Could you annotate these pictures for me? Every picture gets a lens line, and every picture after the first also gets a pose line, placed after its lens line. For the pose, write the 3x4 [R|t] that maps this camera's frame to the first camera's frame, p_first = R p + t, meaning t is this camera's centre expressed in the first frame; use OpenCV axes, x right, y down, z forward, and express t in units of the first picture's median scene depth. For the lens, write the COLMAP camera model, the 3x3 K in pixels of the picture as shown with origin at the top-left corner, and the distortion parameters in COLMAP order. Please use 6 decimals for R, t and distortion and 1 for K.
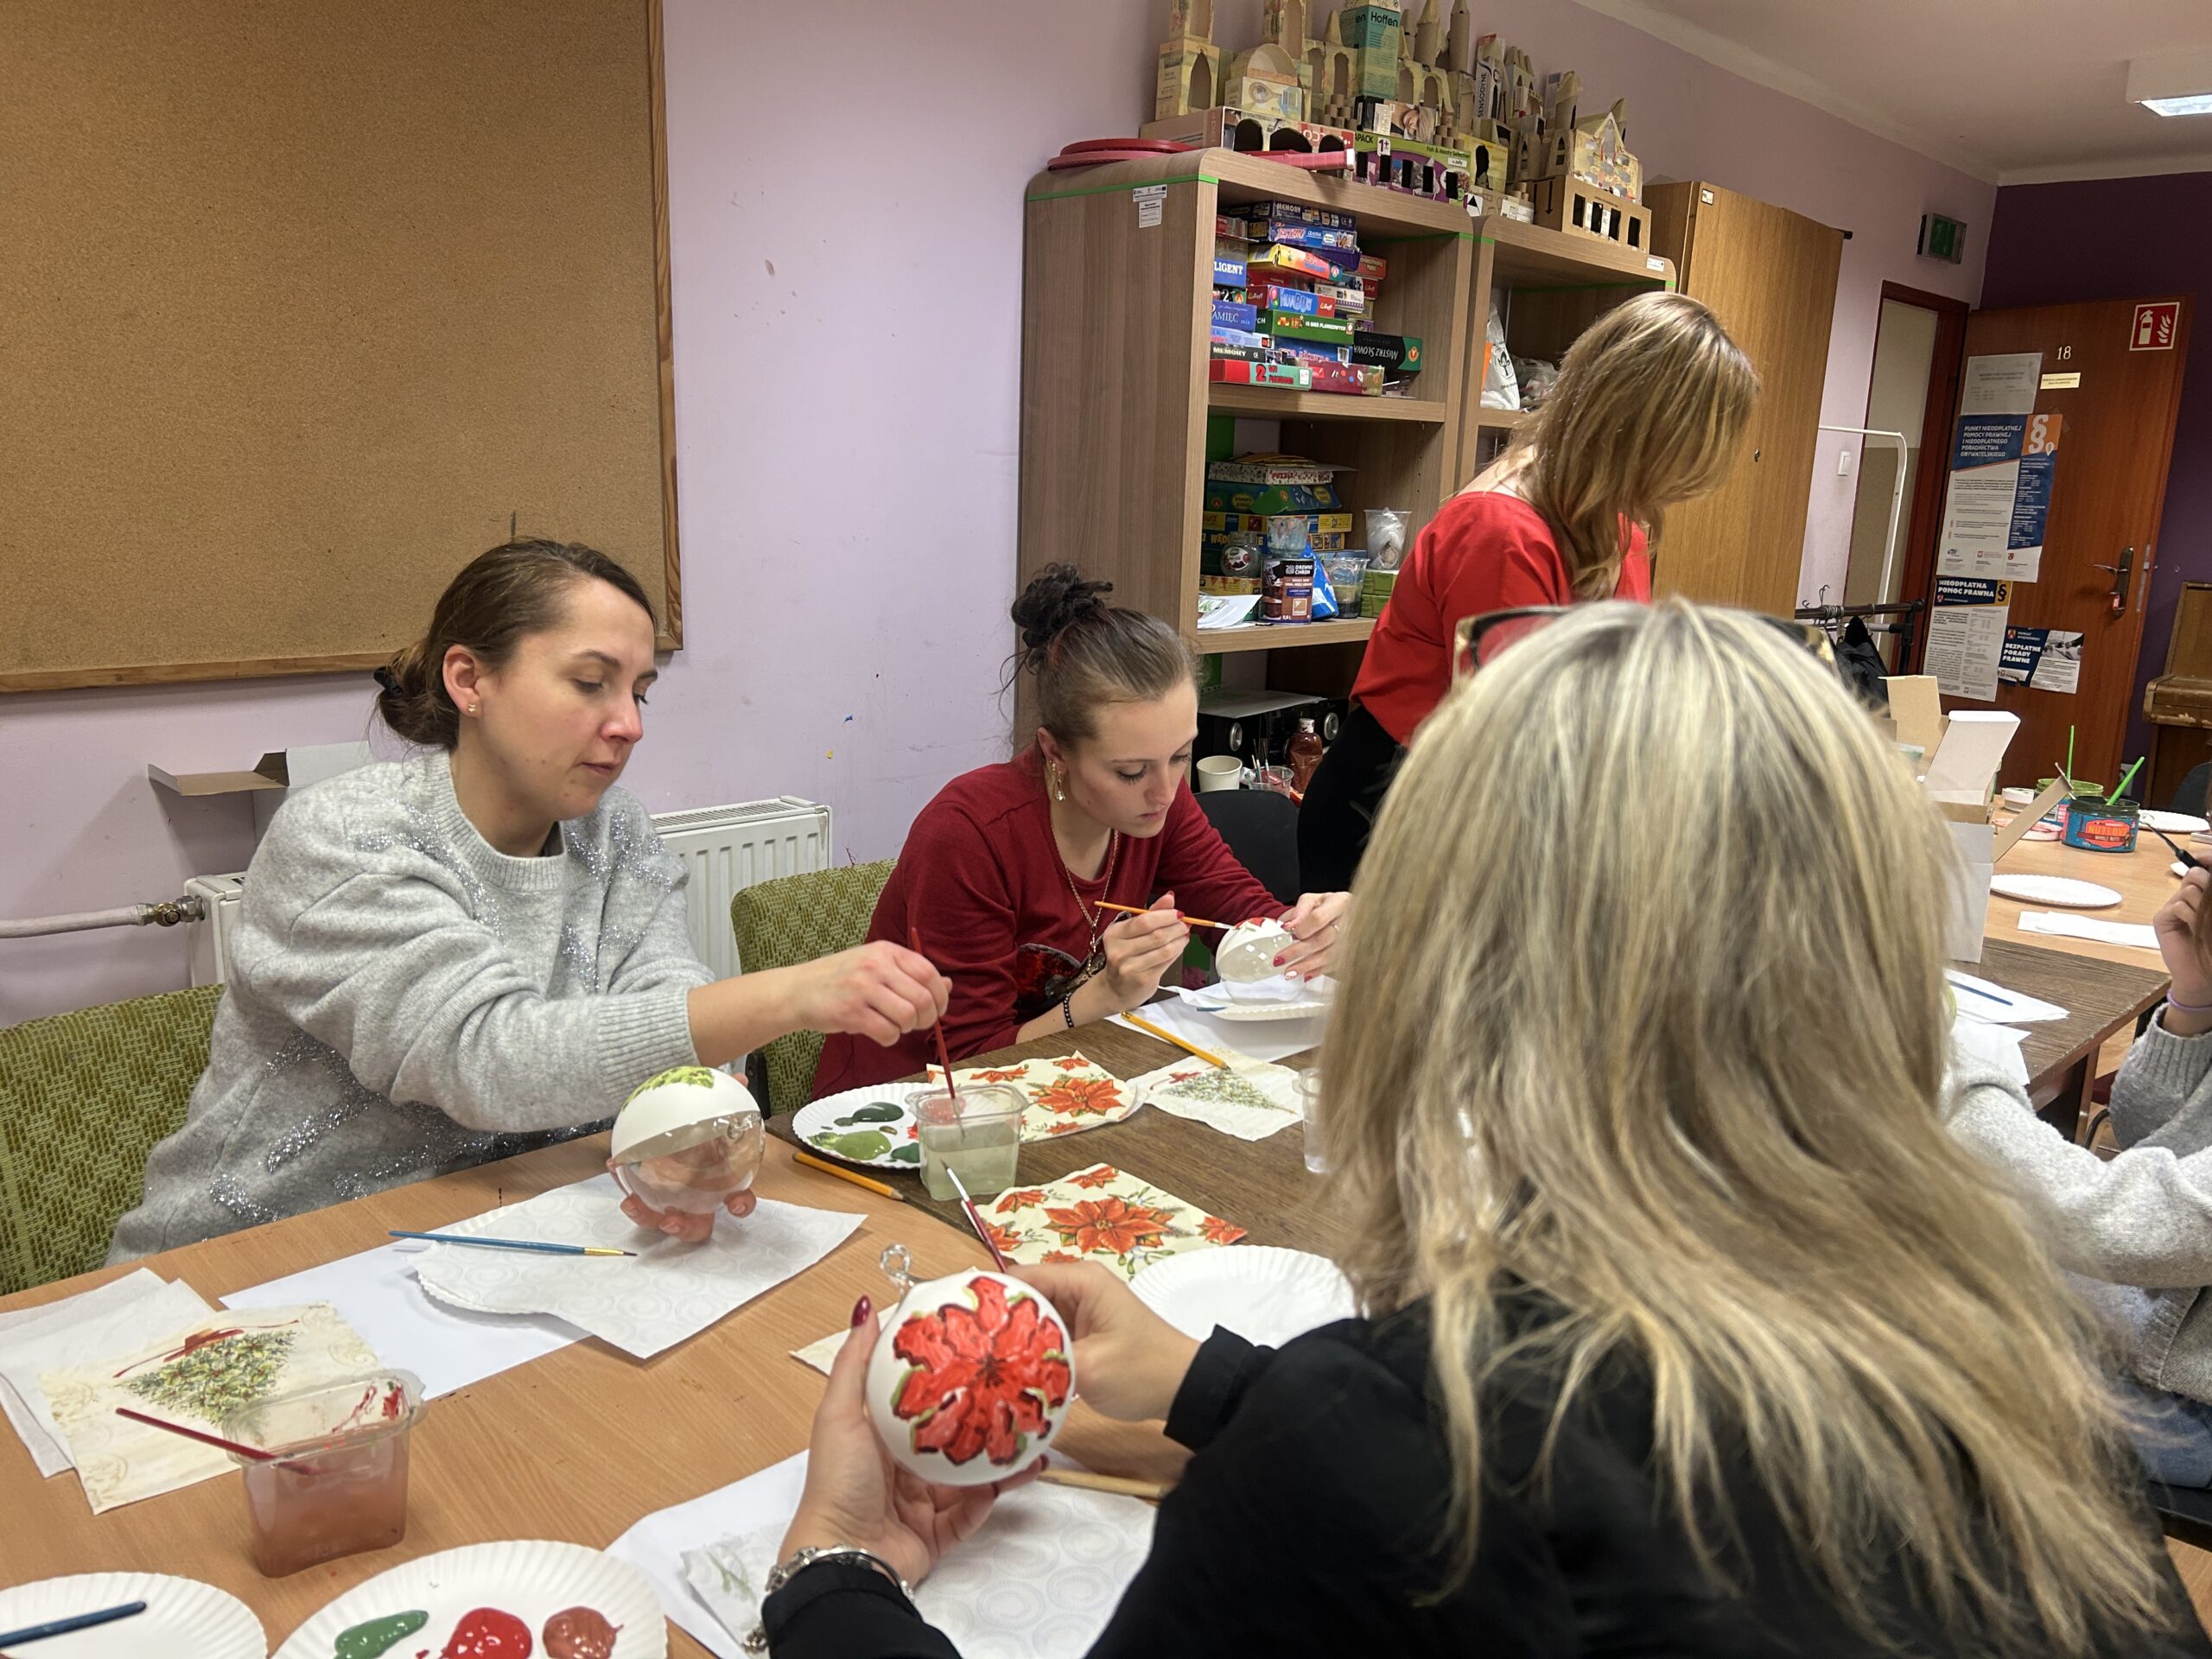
lens RADIAL K [[1673.1, 0, 1106.9], [0, 1673.1, 855.1], [0, 0, 1]] dist [0.035088, -0.042434]
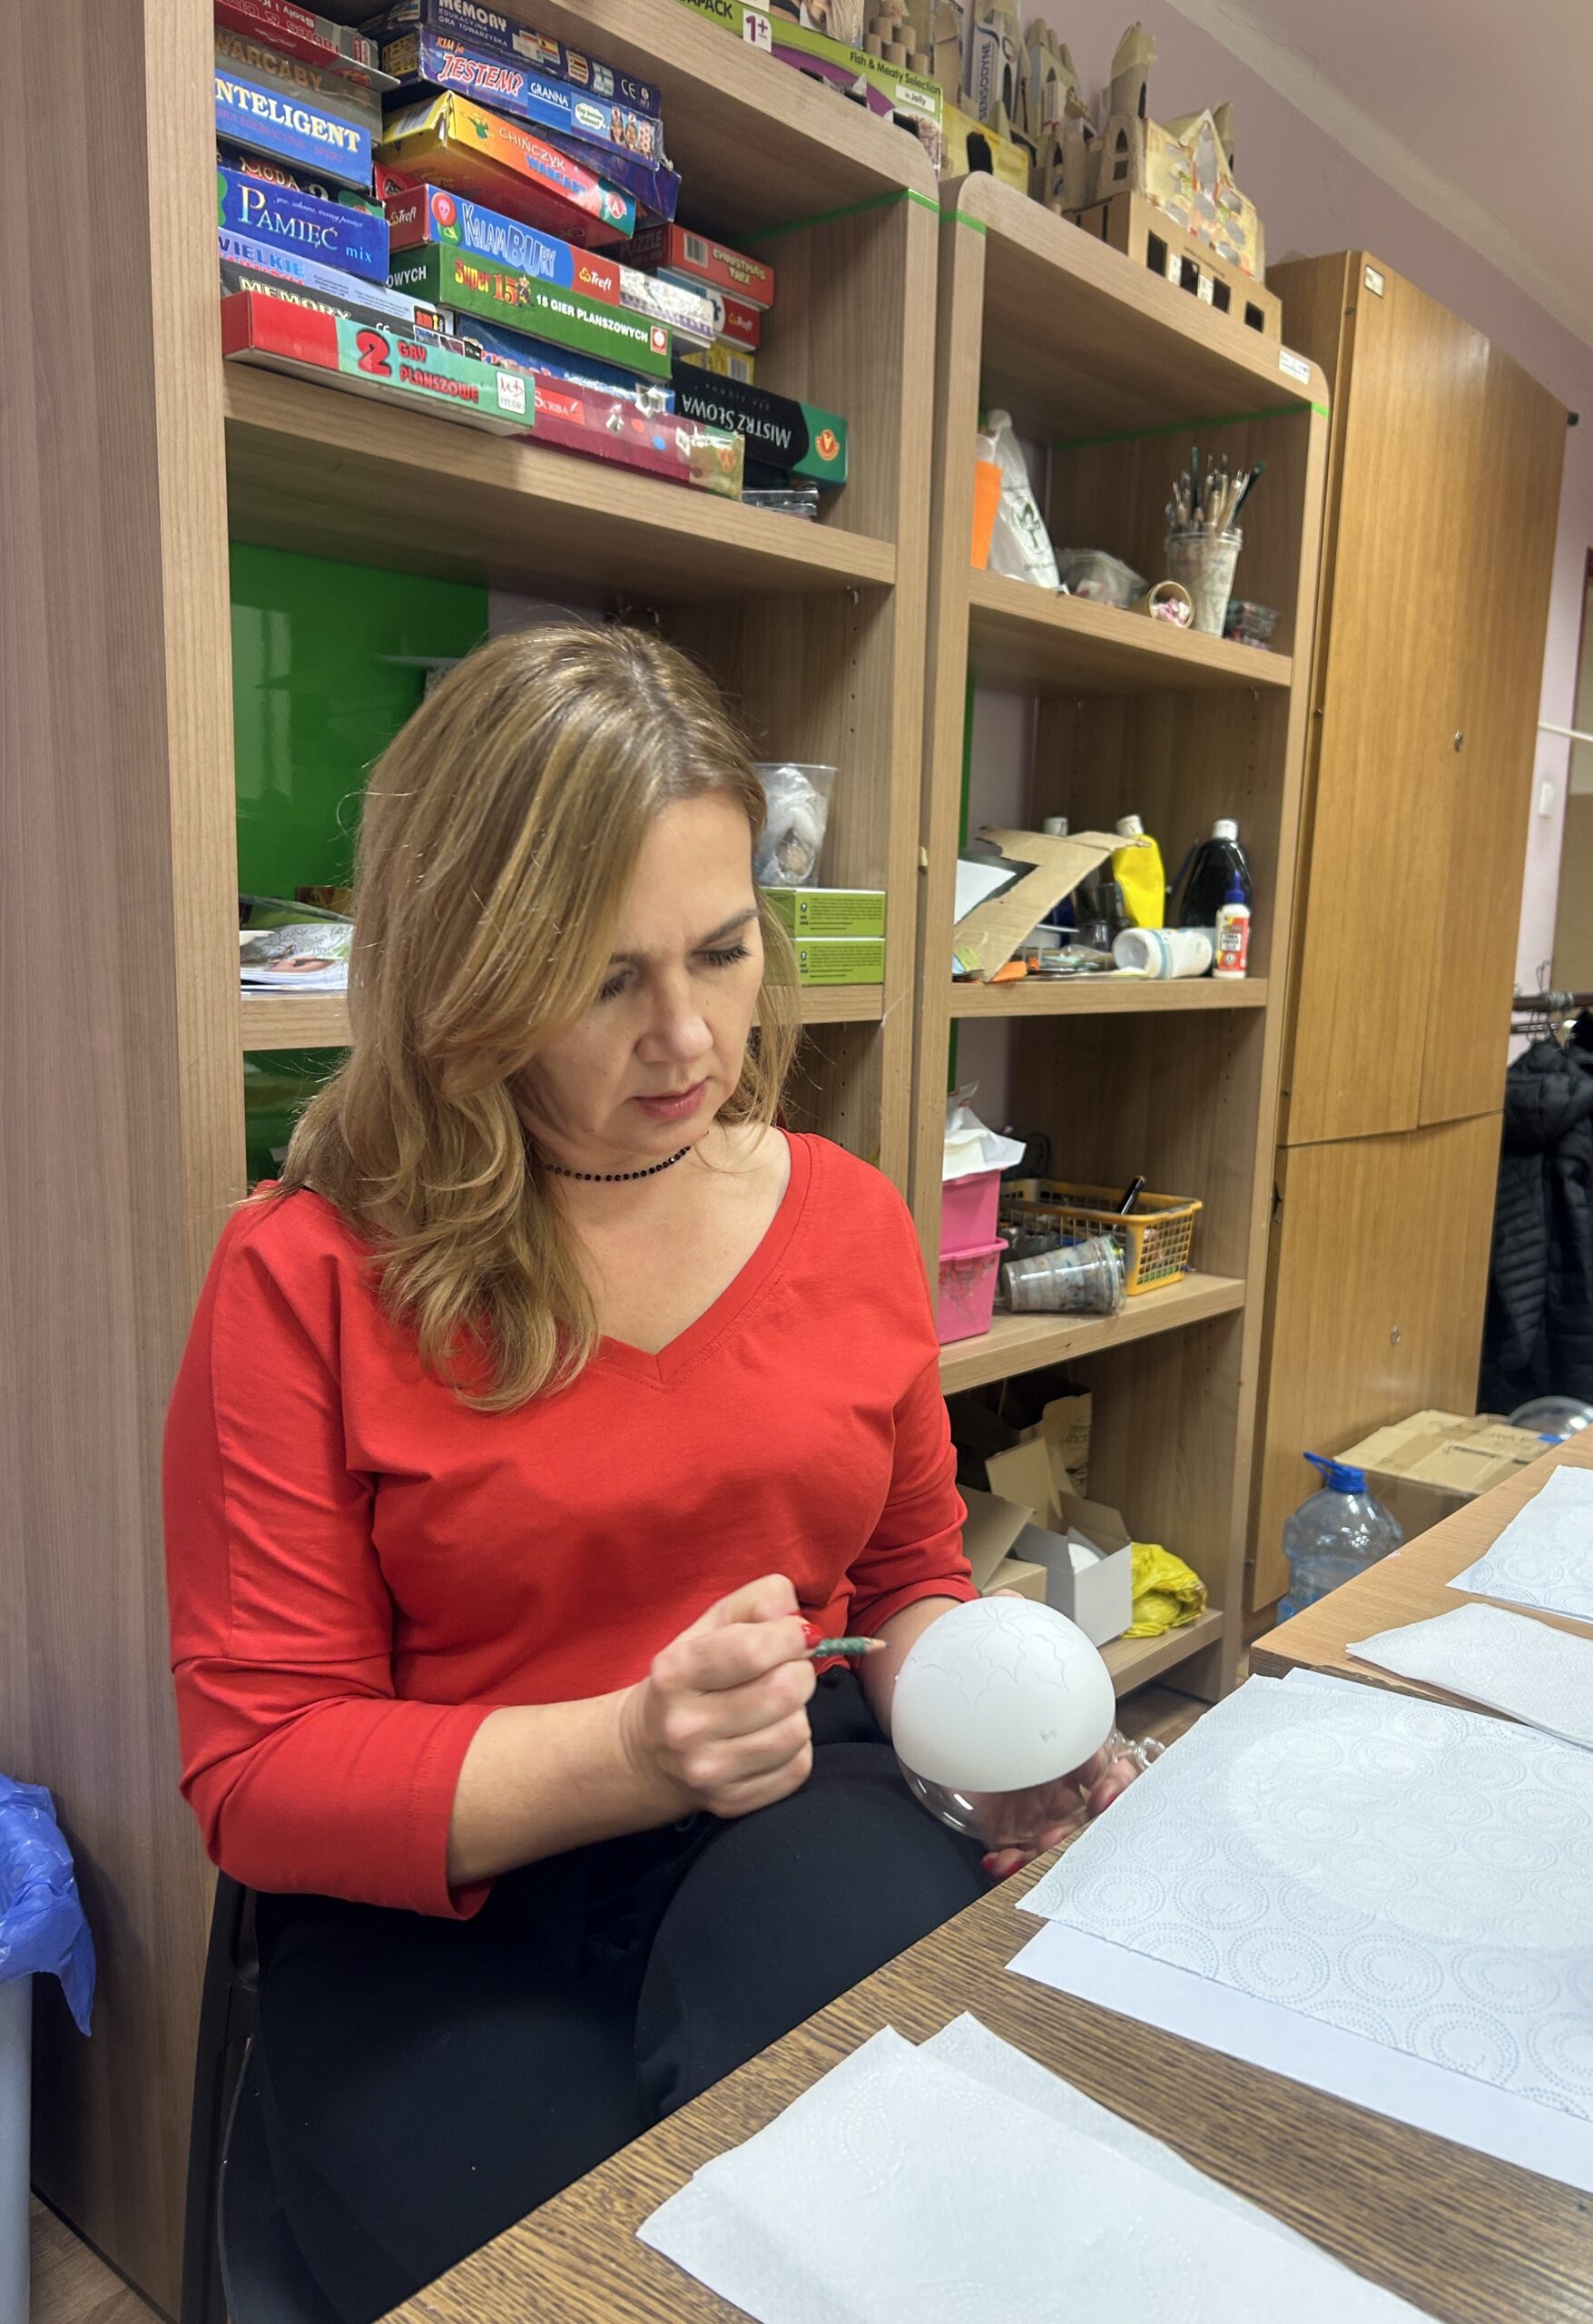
lens RADIAL K [[1772.8, 0, 870.5], [0, 1772.8, 1201.0], [0, 0, 1]] dist [-0.003852, -0.004349]
pose [[0.995986, -0.013336, 0.088514, 0.140297], [0.017983, 0.998489, -0.051919, -0.049588], [-0.087688, 0.053302, 0.994721, 0.476368]]
